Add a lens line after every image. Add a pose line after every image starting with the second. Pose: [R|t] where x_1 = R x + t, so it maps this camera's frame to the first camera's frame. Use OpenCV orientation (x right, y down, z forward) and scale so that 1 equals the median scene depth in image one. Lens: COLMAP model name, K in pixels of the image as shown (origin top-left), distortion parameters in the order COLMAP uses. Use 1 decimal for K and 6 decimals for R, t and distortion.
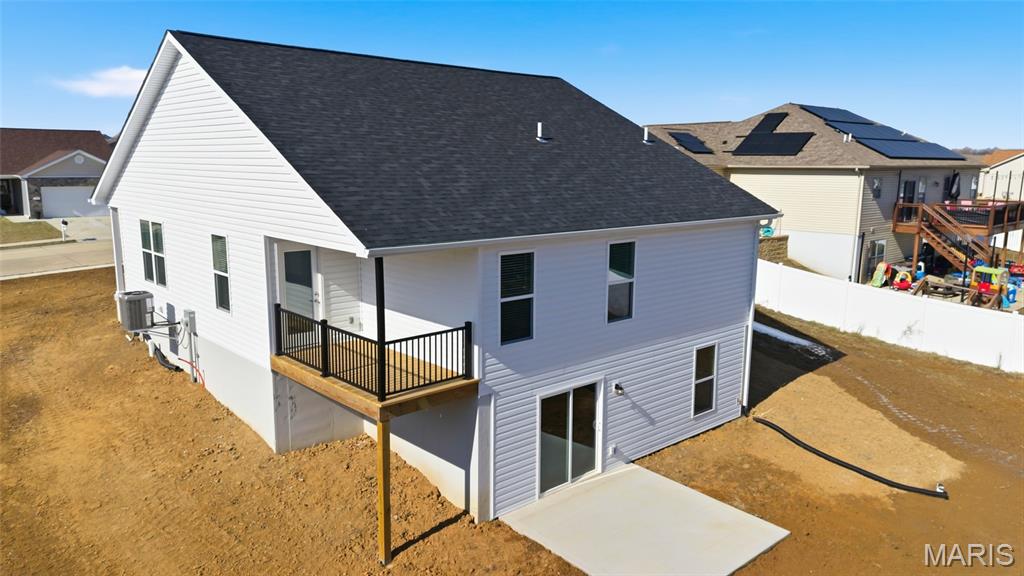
lens RADIAL K [[724.9, 0, 512.0], [0, 724.9, 288.0], [0, 0, 1]] dist [0.114812, -0.131414]
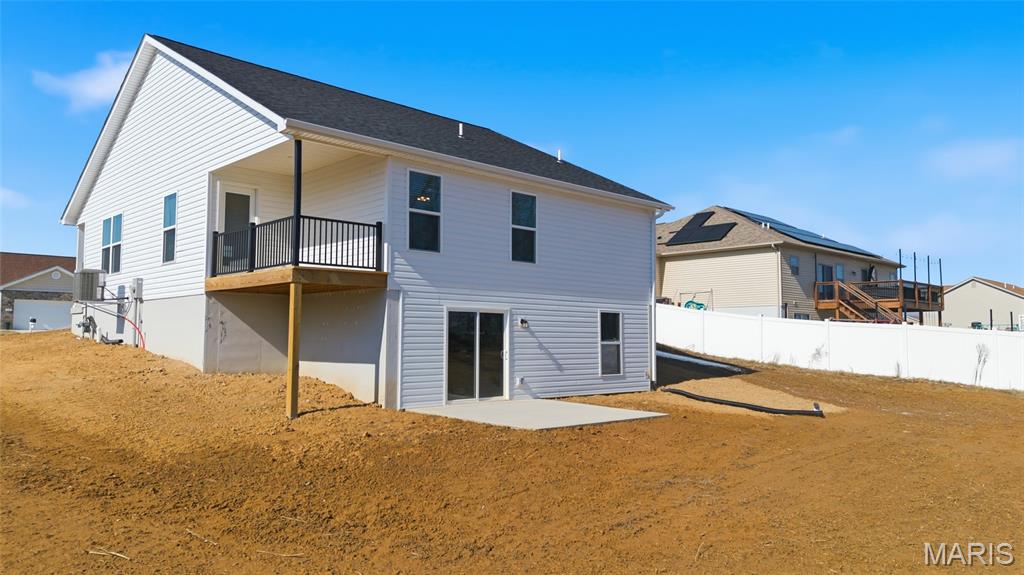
lens RADIAL K [[724.9, 0, 512.0], [0, 724.9, 287.5], [0, 0, 1]] dist [0.114812, -0.131414]
pose [[0.999595, -0.001488, 0.028425, 0.094684], [0.008320, 0.970290, -0.241800, 0.345416], [-0.027221, 0.241939, 0.969910, -0.084945]]
